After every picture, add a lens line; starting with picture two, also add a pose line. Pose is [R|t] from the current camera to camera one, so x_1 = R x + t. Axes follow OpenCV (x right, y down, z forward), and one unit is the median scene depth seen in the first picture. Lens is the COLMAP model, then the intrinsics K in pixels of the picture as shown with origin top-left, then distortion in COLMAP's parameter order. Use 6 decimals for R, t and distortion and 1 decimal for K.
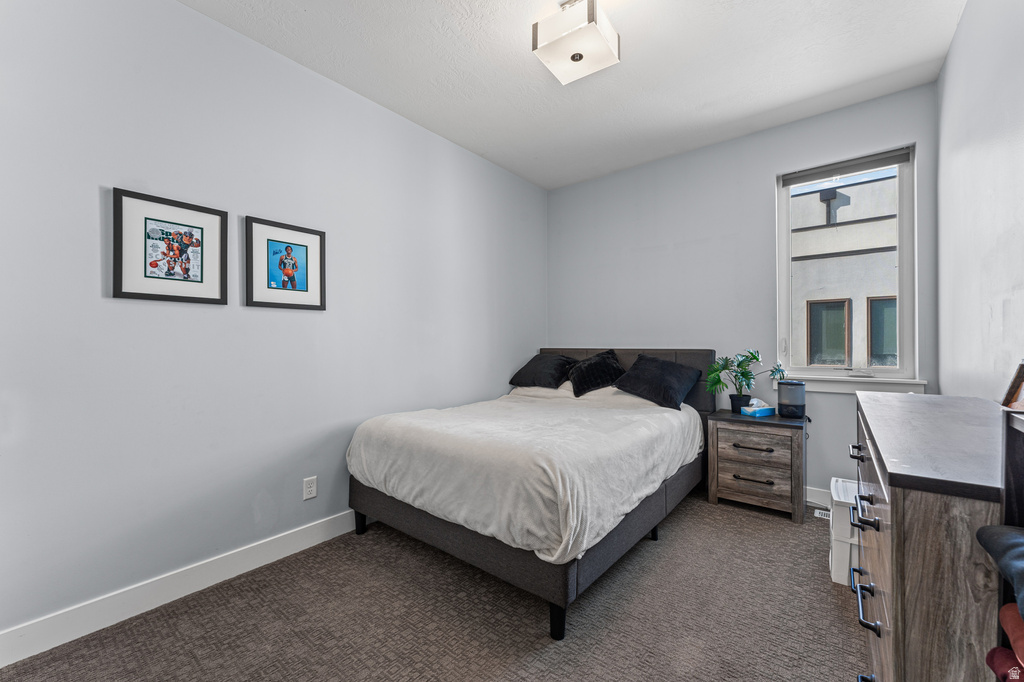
lens RADIAL K [[409.4, 0, 510.3], [0, 409.4, 343.8], [0, 0, 1]] dist [0.000229, -0.000244]
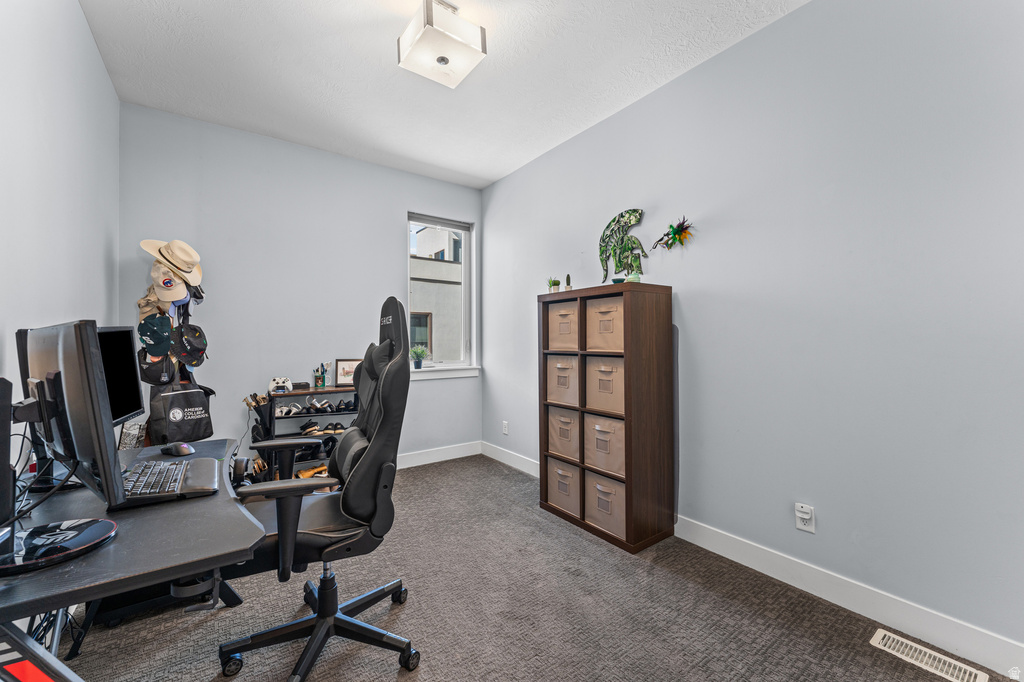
lens RADIAL K [[409.4, 0, 511.5], [0, 409.4, 341.3], [0, 0, 1]] dist [0.000229, -0.000244]
pose [[0.265909, 0.010863, 0.963937, -0.539524], [-0.003322, 0.999941, -0.010353, 0.005161], [-0.963993, -0.000449, 0.265929, 0.399927]]
